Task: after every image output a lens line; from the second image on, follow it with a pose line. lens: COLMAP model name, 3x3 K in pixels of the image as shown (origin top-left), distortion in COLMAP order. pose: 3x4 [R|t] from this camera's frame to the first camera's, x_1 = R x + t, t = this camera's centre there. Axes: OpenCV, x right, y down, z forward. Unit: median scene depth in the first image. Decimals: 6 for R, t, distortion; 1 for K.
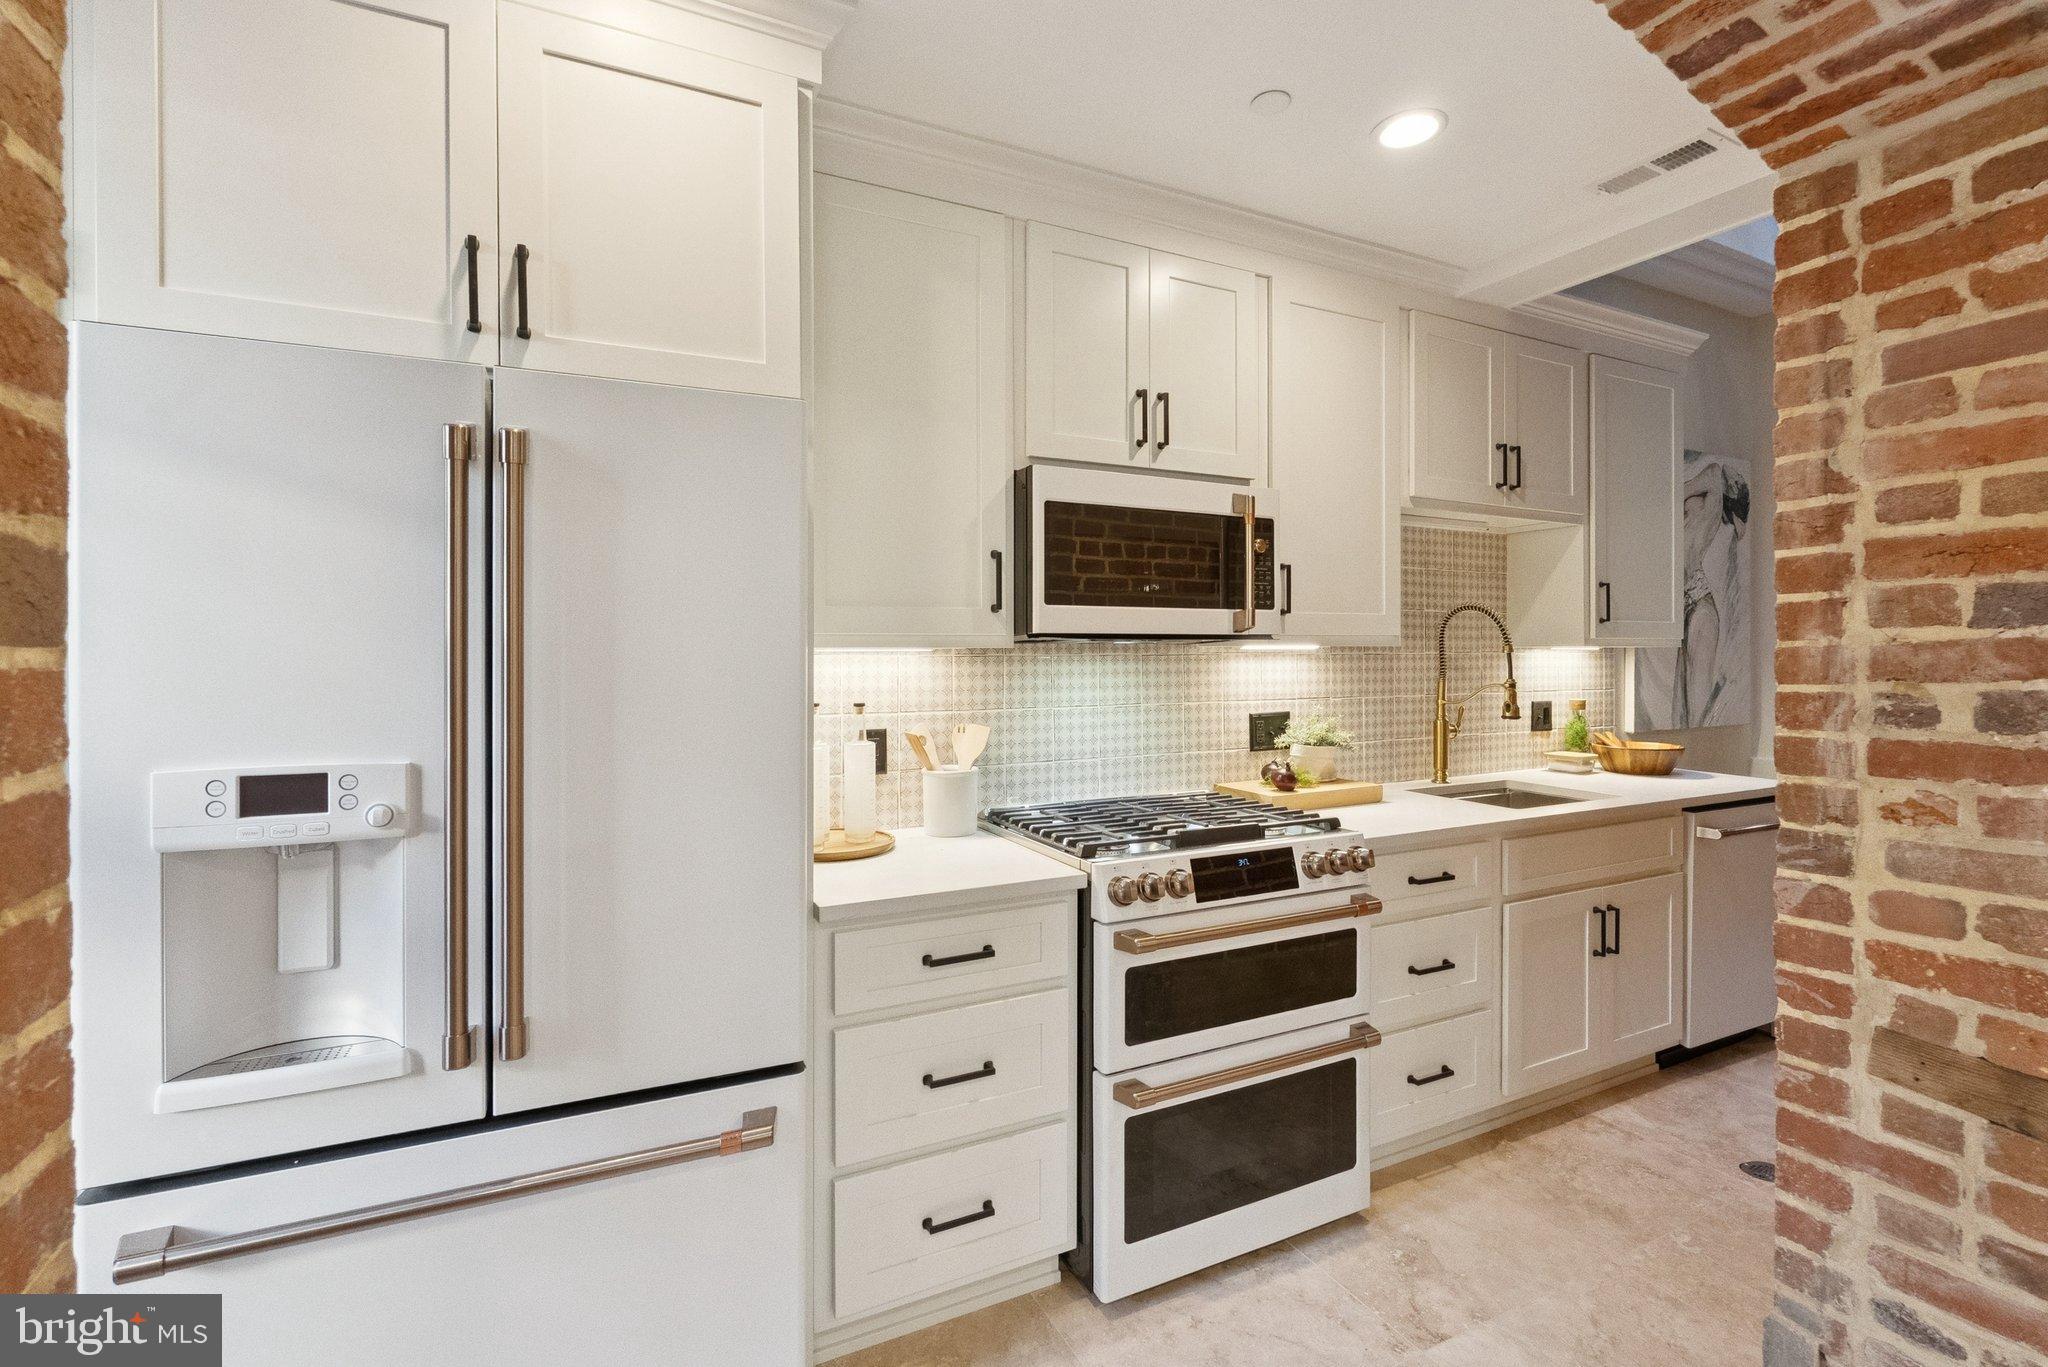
lens RADIAL K [[918.0, 0, 1023.7], [0, 918.0, 654.8], [0, 0, 1]] dist [-0.003473, -0.000362]
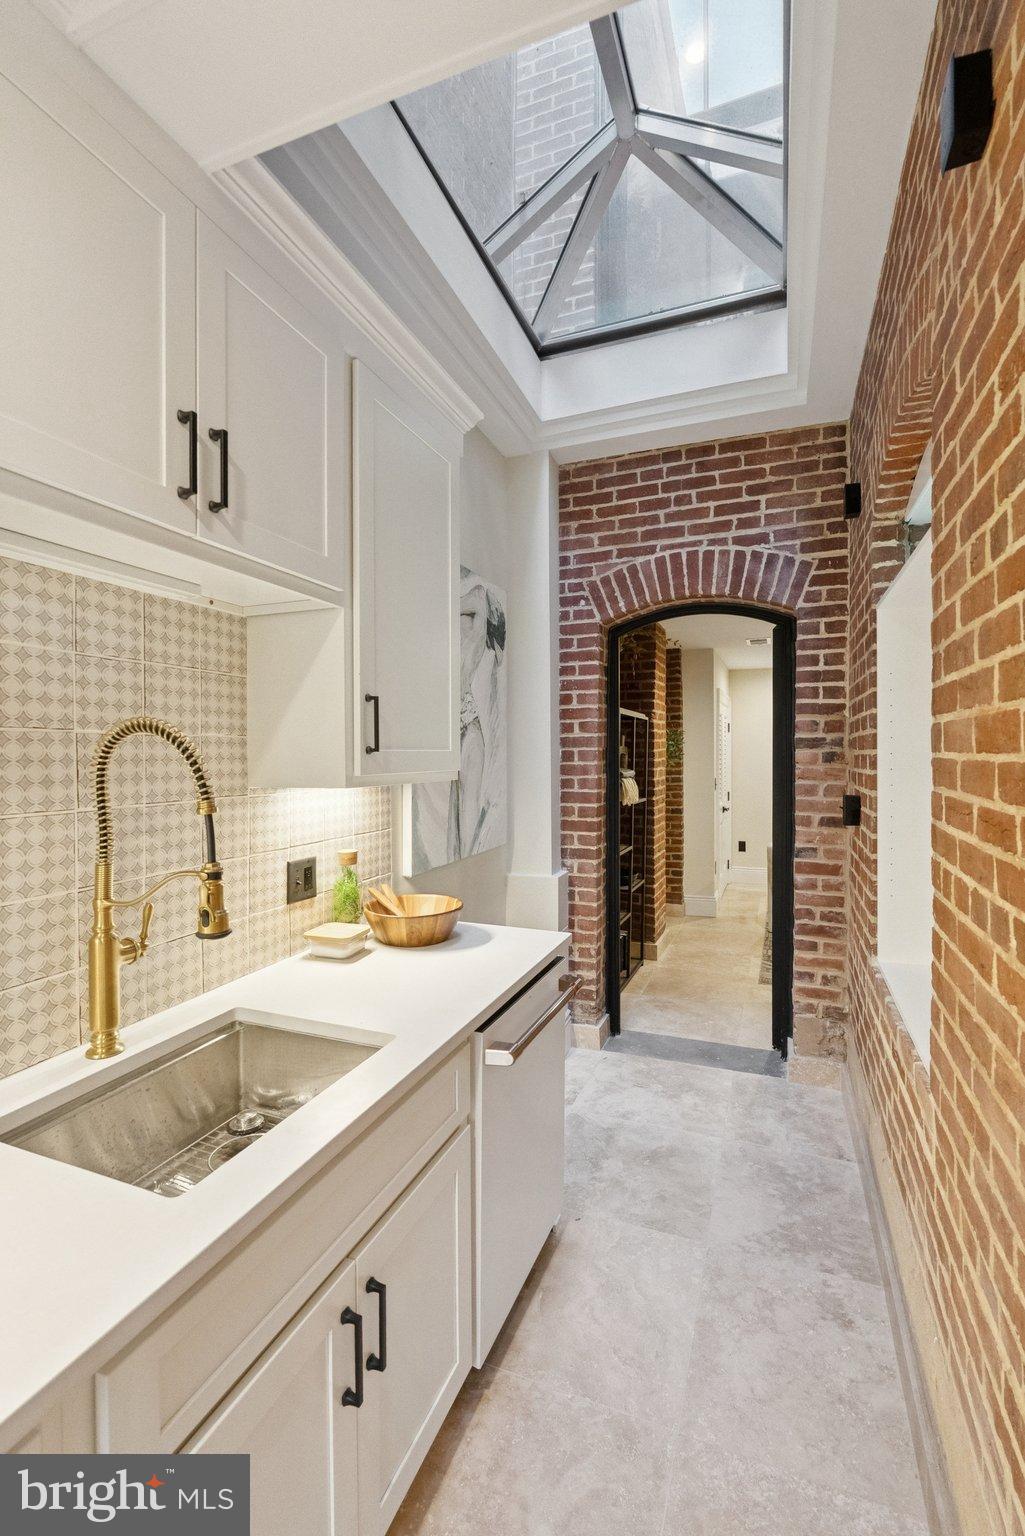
lens RADIAL K [[688.5, 0, 511.0], [0, 688.5, 762.8], [0, 0, 1]] dist [-0.003473, -0.000362]
pose [[0.749546, -0.009422, 0.661885, 0.346216], [0.004158, 0.999946, 0.009526, -0.030538], [-0.661939, -0.004388, 0.749545, 0.508913]]
